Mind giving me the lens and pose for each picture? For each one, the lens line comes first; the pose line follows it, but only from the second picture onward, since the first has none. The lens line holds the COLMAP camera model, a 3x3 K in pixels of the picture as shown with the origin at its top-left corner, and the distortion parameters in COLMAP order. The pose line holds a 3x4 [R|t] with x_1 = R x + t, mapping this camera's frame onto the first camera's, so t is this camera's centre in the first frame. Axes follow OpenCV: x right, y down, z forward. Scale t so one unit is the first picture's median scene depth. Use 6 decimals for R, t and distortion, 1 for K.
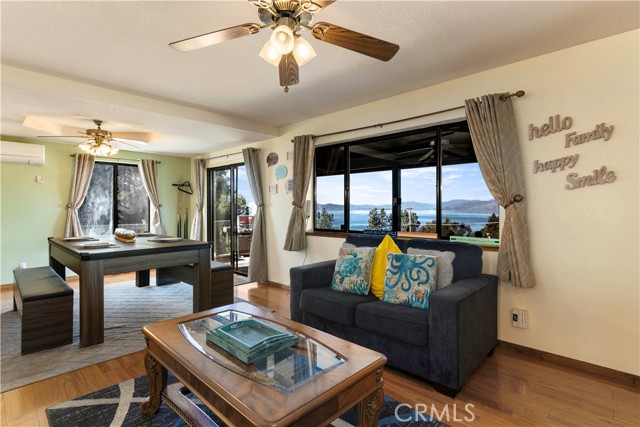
lens RADIAL K [[321.5, 0, 317.6], [0, 321.5, 205.5], [0, 0, 1]] dist [0.002954, 0.000241]
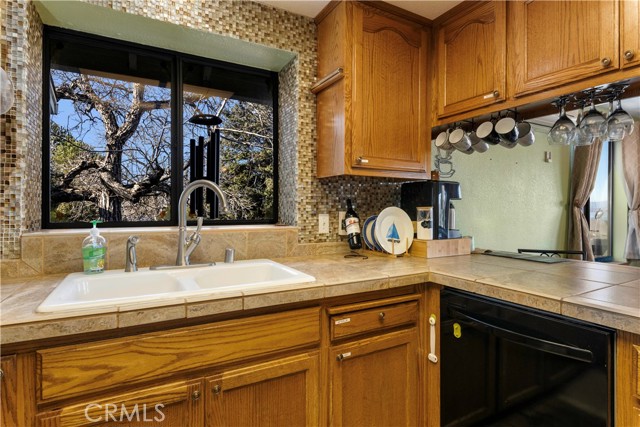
lens RADIAL K [[347.4, 0, 323.8], [0, 347.4, 208.1], [0, 0, 1]] dist [-0.002617, -0.000849]
pose [[0.960695, 0.000791, -0.277606, -1.117491], [0.000305, 0.999992, 0.003904, 0.007695], [0.277607, -0.003835, 0.960687, 0.303412]]
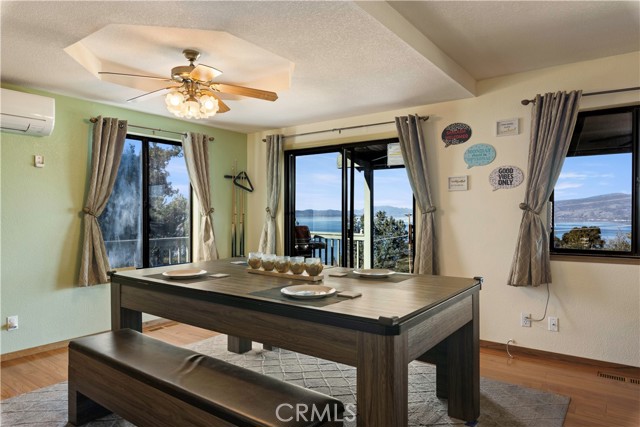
lens RADIAL K [[410.0, 0, 316.9], [0, 410.0, 213.9], [0, 0, 1]] dist [-0.003508, 0.000050]
pose [[0.991953, 0.000885, 0.126601, -0.503035], [-0.001759, 0.999975, 0.006791, 0.002354], [-0.126592, -0.006959, 0.991930, 0.263203]]
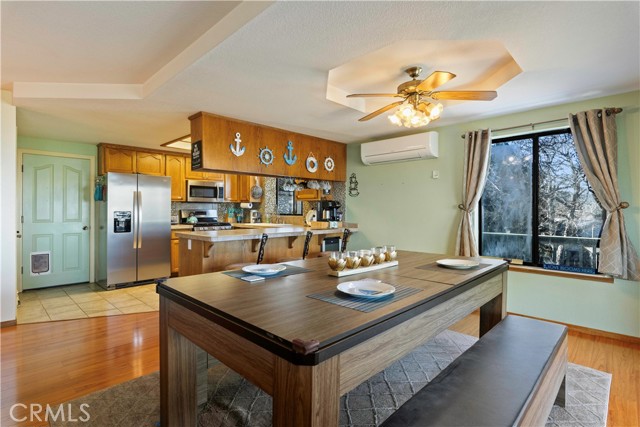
lens RADIAL K [[323.3, 0, 325.6], [0, 323.3, 212.5], [0, 0, 1]] dist [0.002143, -0.002788]
pose [[0.007624, 0.004917, -0.999959, -0.044335], [0.001148, 0.999987, 0.004926, 0.011197], [0.999970, -0.001185, 0.007619, 0.742475]]
